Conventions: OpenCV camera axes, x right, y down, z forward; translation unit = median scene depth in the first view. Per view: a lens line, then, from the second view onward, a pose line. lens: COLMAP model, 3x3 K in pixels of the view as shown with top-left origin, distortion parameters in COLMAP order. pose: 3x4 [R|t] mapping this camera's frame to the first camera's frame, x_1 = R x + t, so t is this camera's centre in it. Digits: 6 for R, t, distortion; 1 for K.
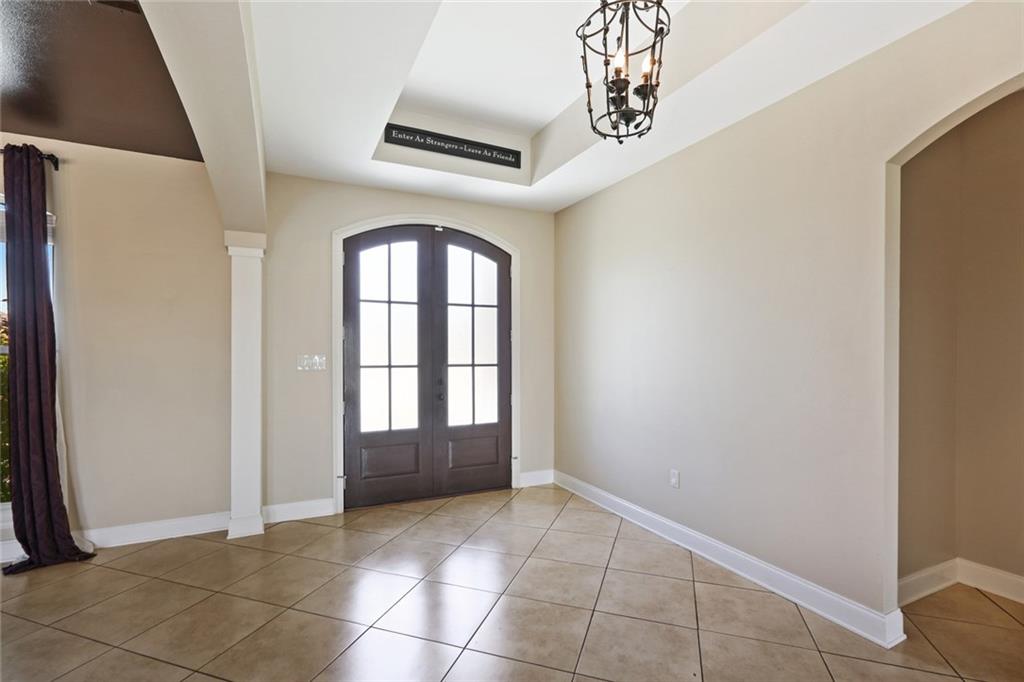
lens RADIAL K [[469.9, 0, 506.9], [0, 469.9, 350.9], [0, 0, 1]] dist [0.011912, 0.000612]
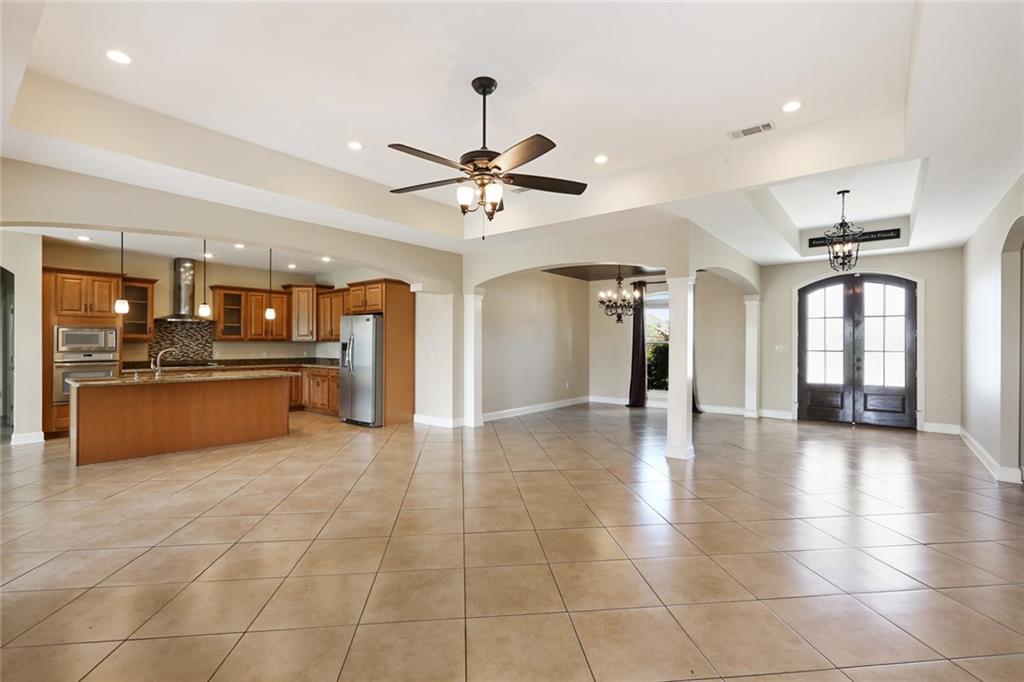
lens RADIAL K [[469.9, 0, 509.5], [0, 469.9, 345.5], [0, 0, 1]] dist [0.011912, 0.000612]
pose [[0.431726, -0.001238, -0.902004, 0.951639], [-0.013220, 0.999883, -0.007700, 0.043219], [0.901908, 0.015249, 0.431659, -1.020052]]
